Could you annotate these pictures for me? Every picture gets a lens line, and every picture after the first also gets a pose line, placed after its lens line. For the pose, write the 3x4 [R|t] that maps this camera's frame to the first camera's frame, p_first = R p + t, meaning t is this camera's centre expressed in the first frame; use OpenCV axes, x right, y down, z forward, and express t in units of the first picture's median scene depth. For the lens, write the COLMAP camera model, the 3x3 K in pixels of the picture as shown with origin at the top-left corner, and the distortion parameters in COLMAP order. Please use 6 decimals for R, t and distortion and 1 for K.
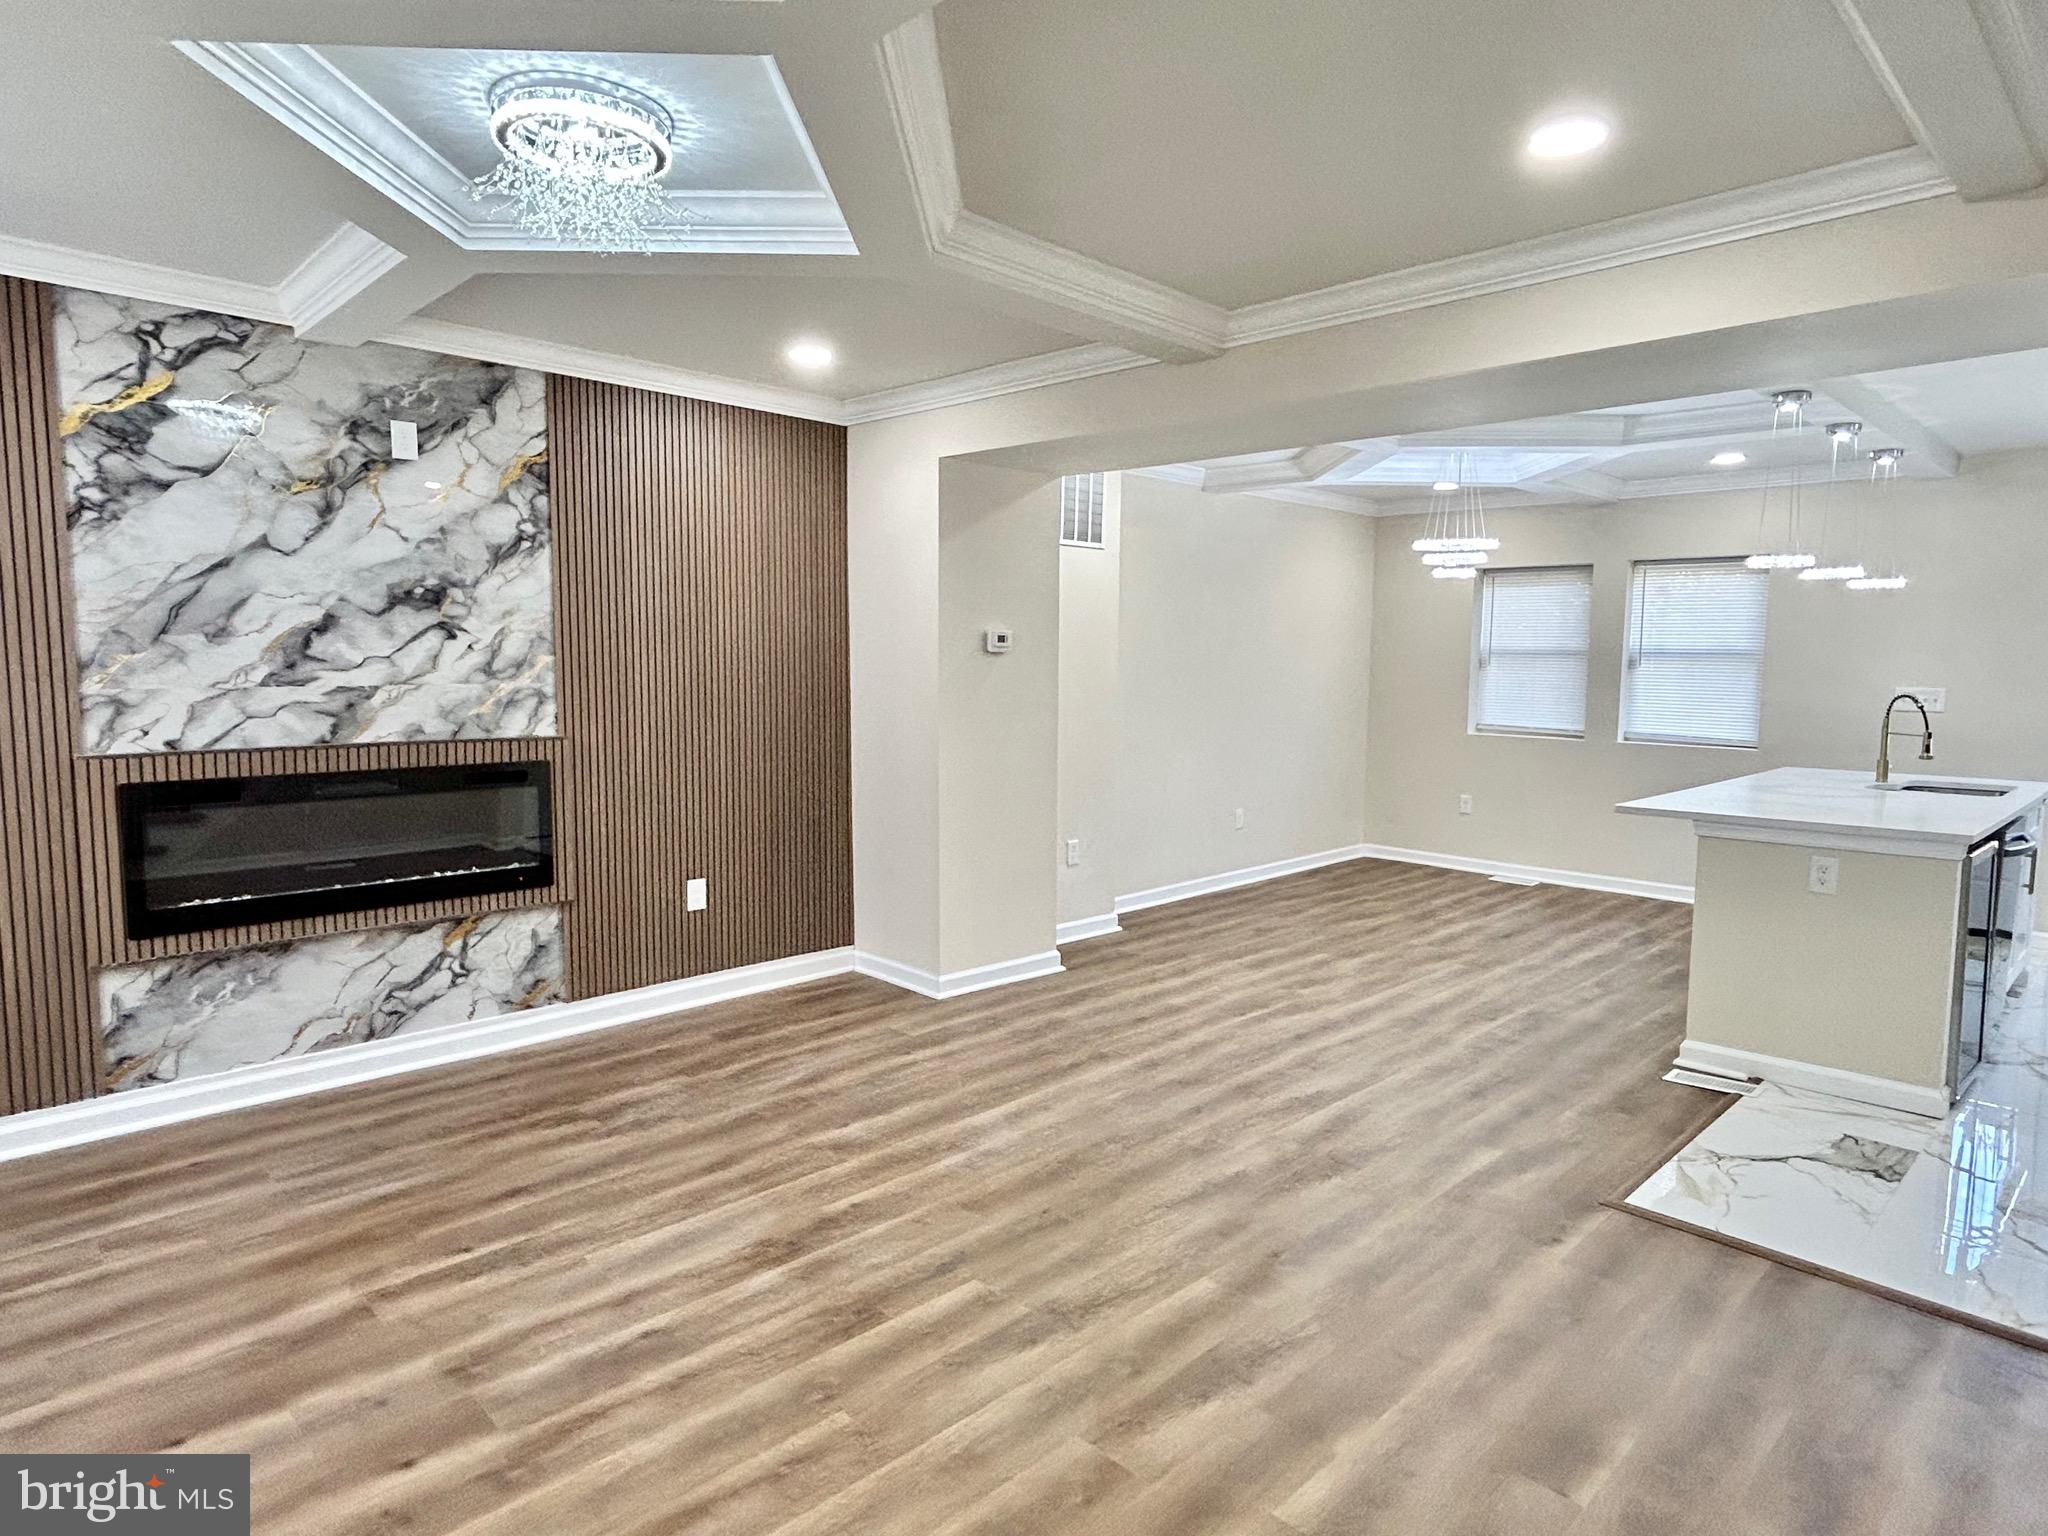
lens RADIAL K [[1173.2, 0, 1017.4], [0, 1173.2, 755.4], [0, 0, 1]] dist [0.004702, 0.000369]
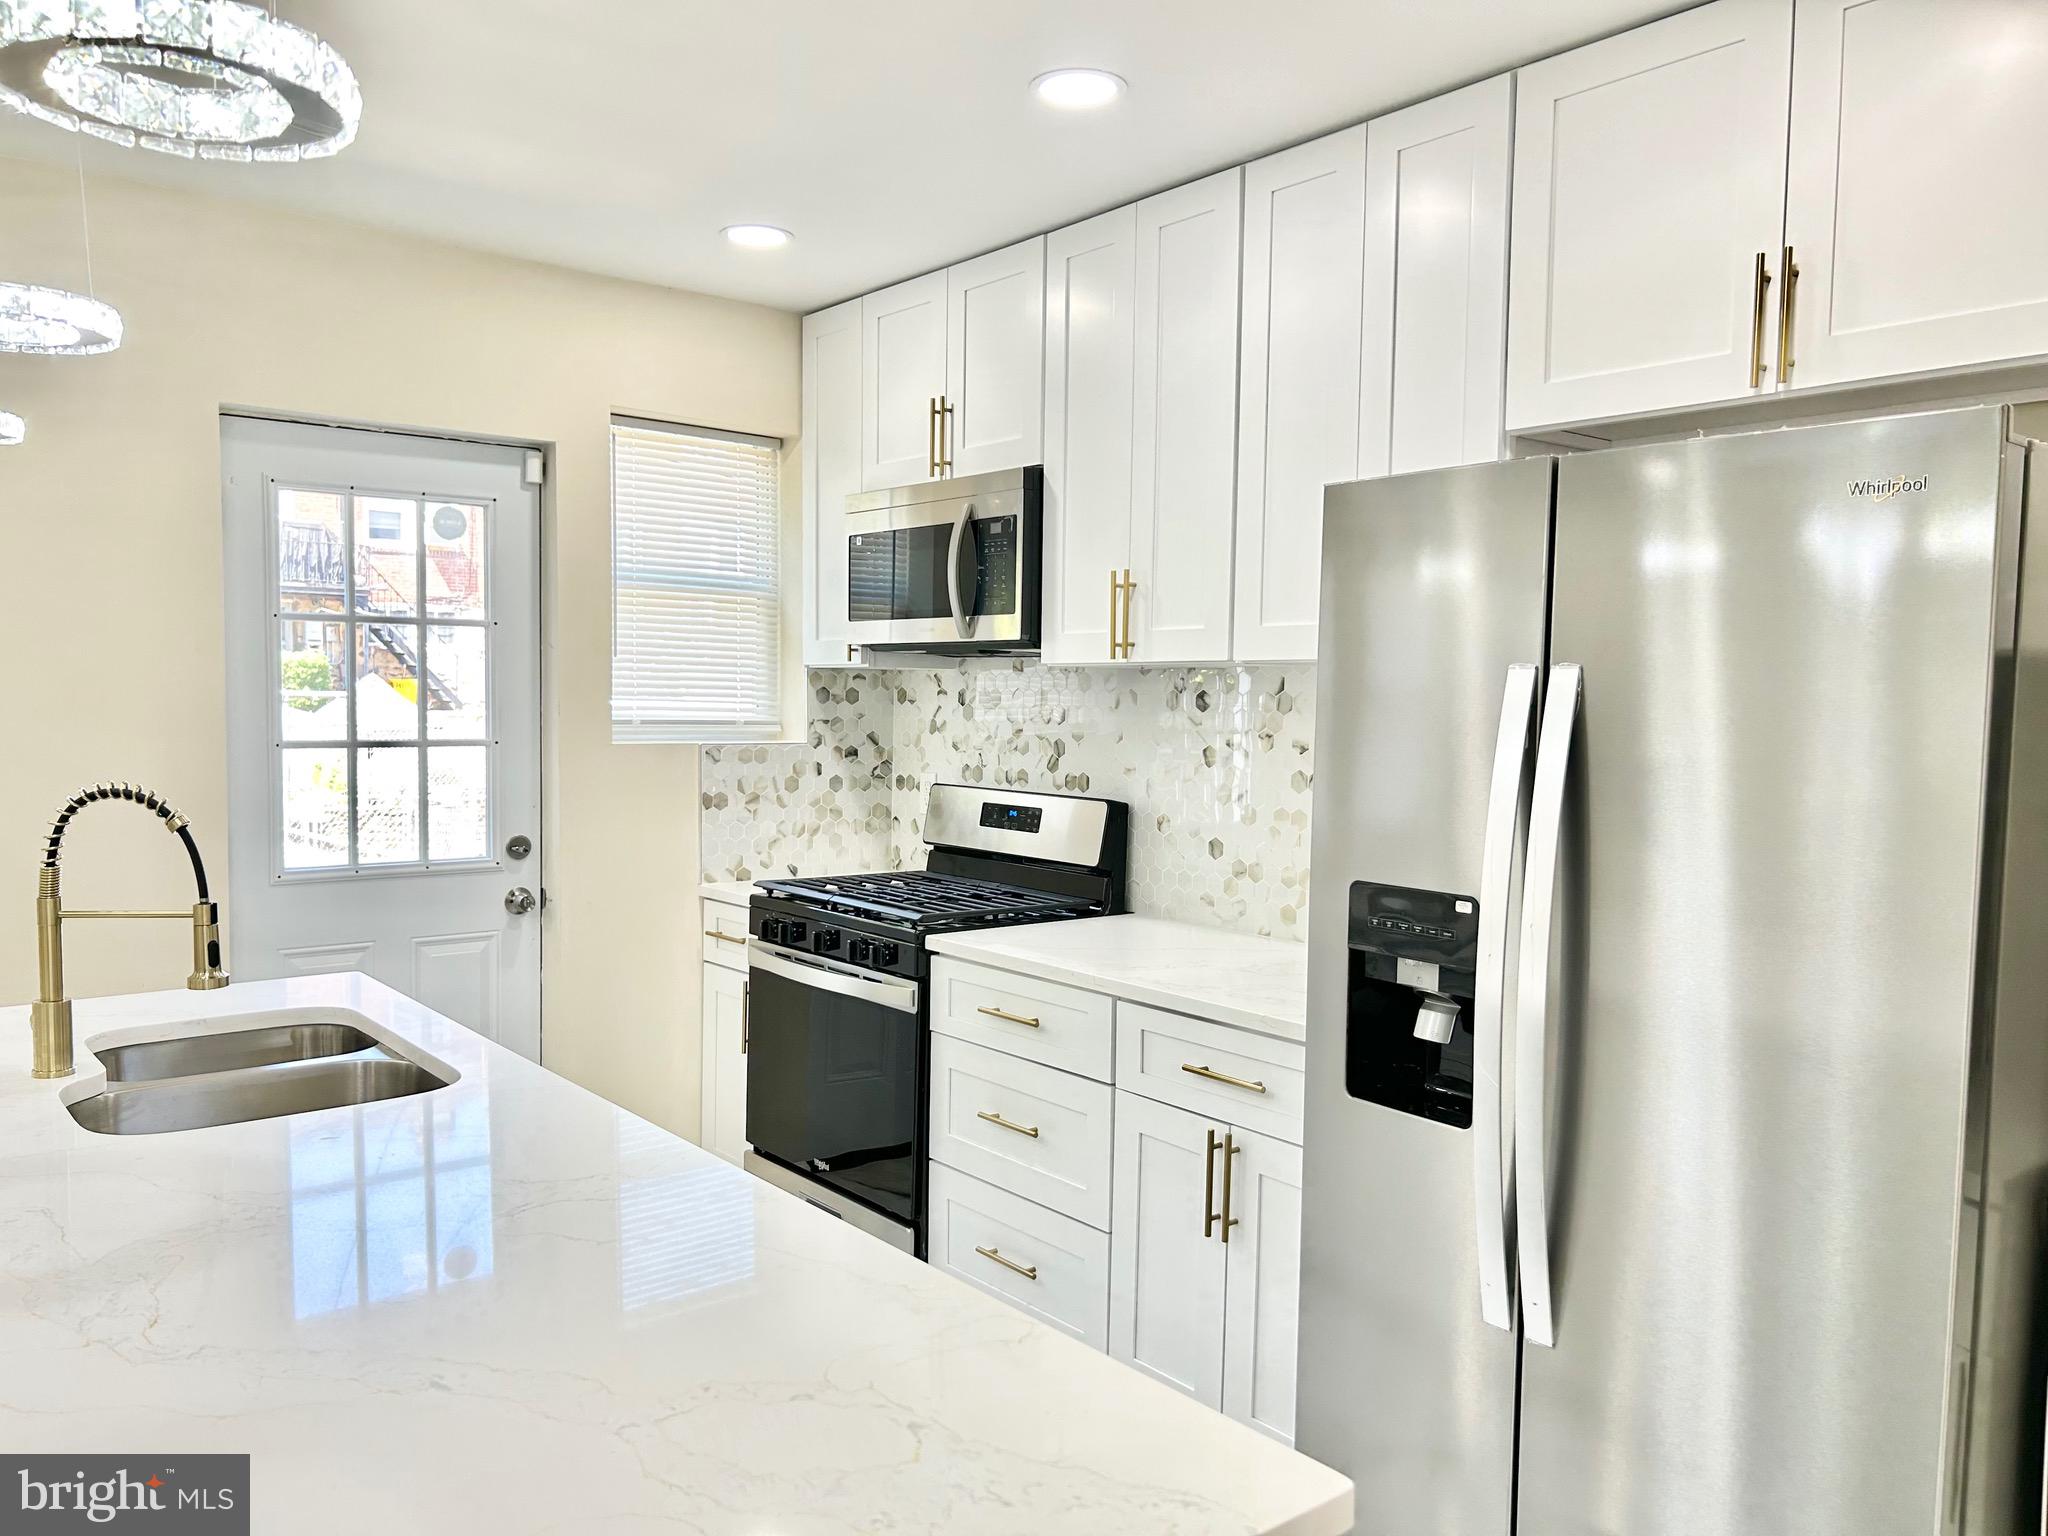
lens RADIAL K [[1546.6, 0, 1012.1], [0, 1546.6, 782.8], [0, 0, 1]] dist [0.059644, -0.070675]
pose [[0.092201, -0.065976, 0.993552, 0.398599], [0.069184, 0.995816, 0.059706, -0.067214], [-0.993334, 0.063233, 0.096379, 0.790843]]
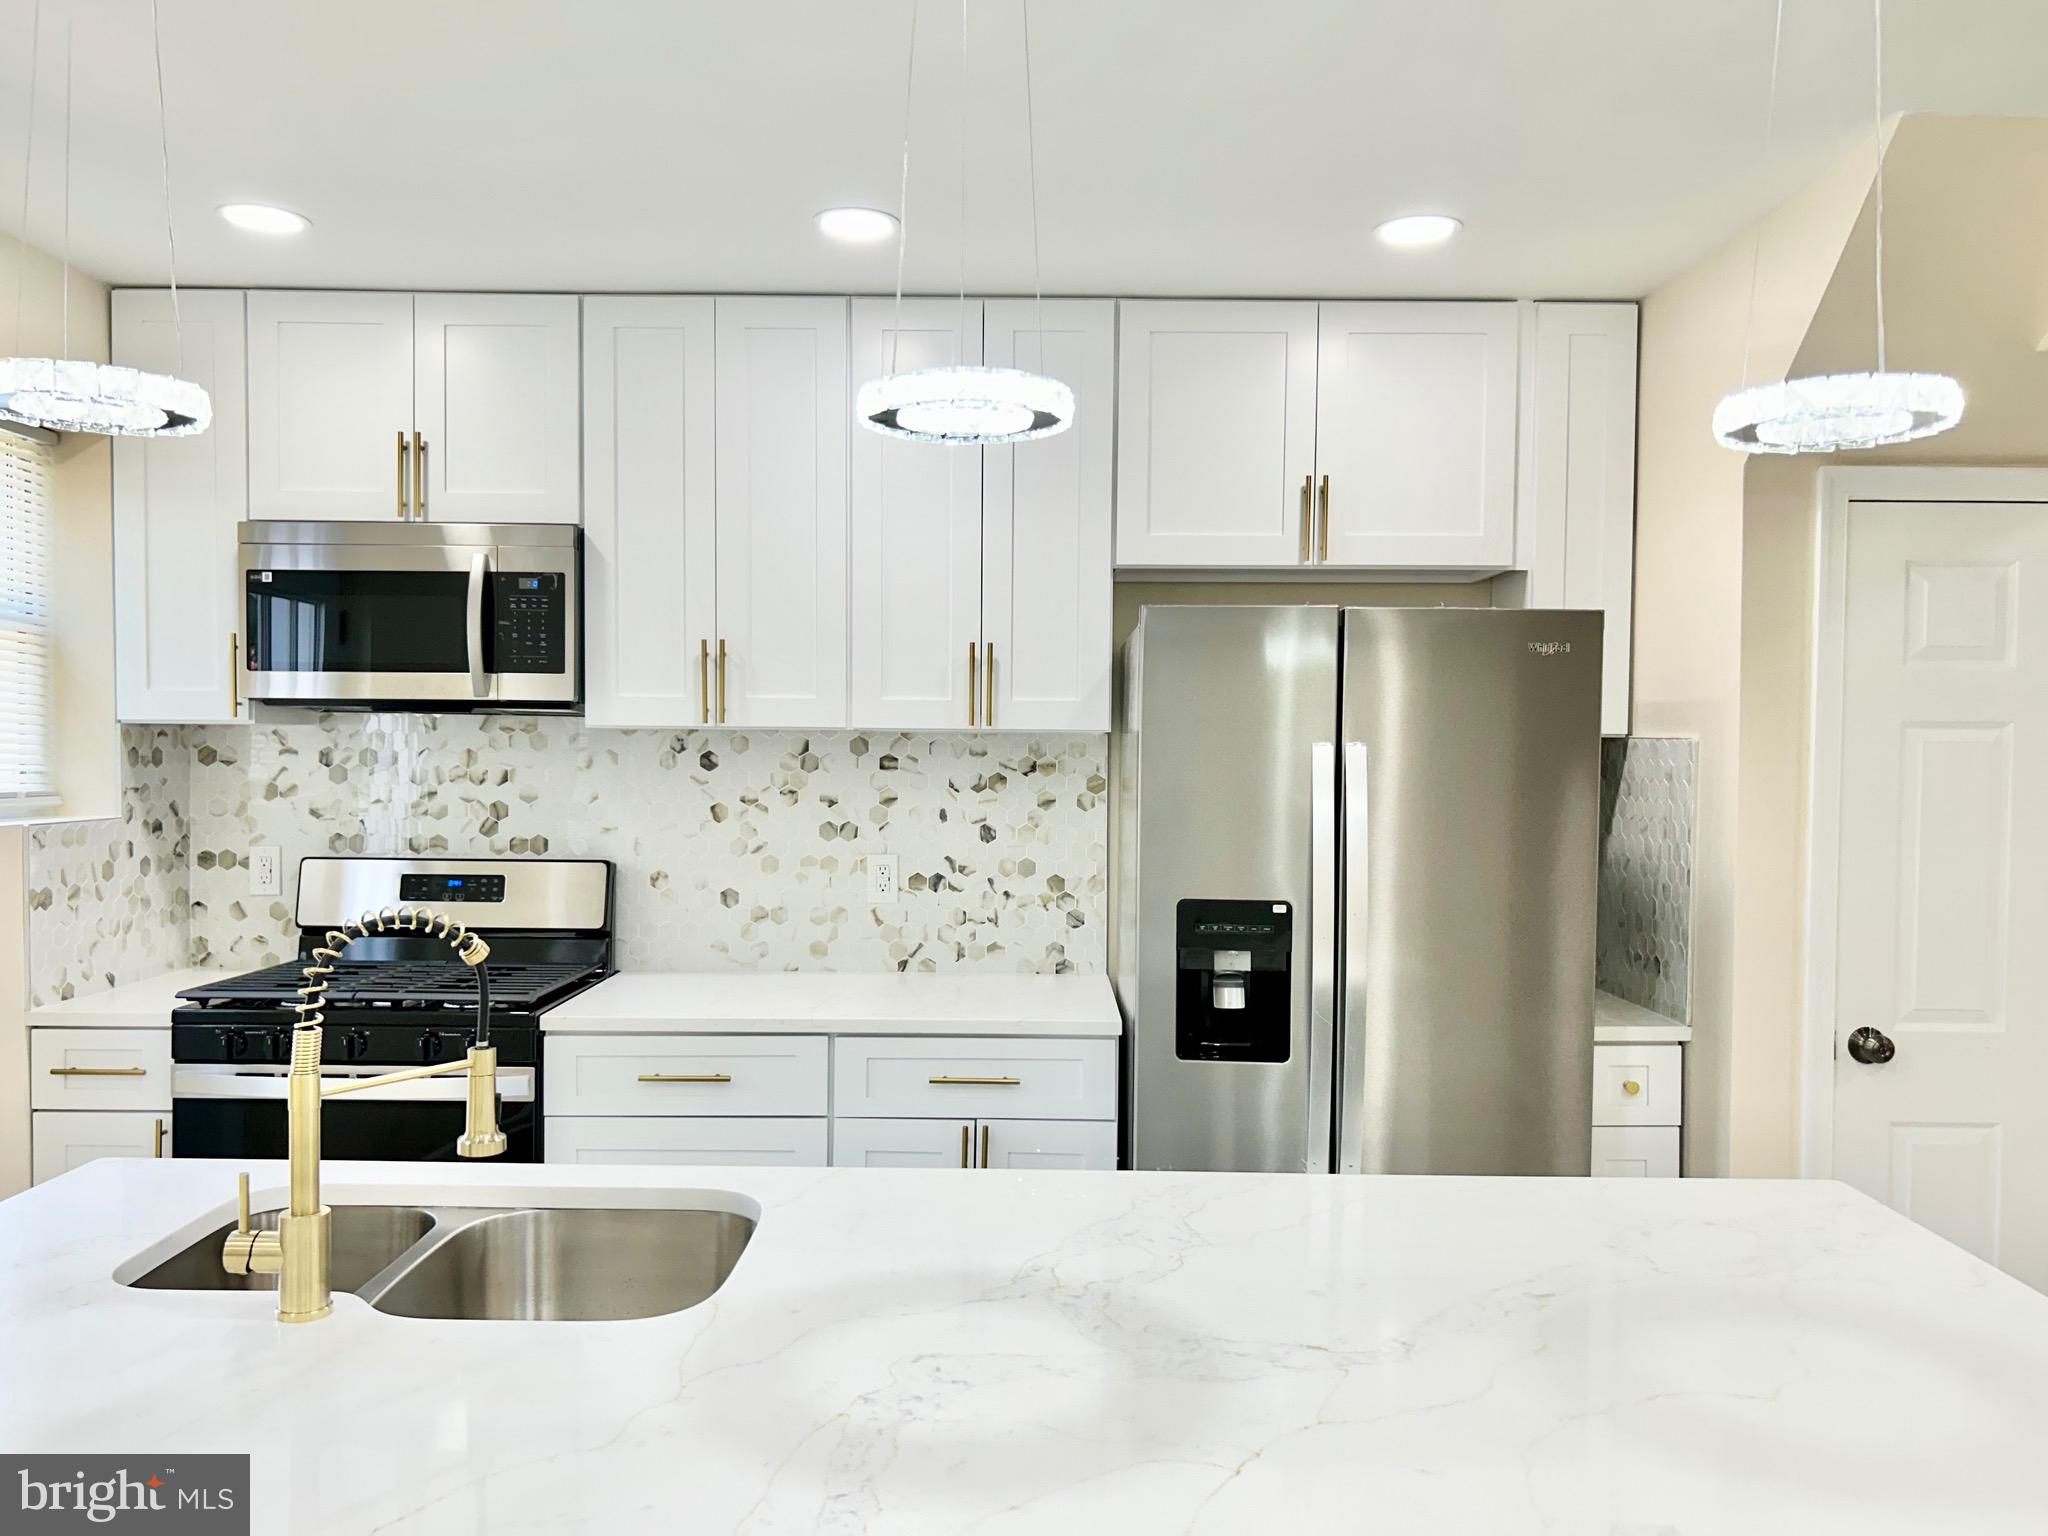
lens RADIAL K [[1546.6, 0, 1016.0], [0, 1546.6, 790.6], [0, 0, 1]] dist [0.059644, -0.070675]
pose [[-0.716760, -0.037128, 0.696331, 0.485171], [0.041621, 0.994523, 0.095870, -0.111614], [-0.696077, 0.097698, -0.711289, 1.242679]]
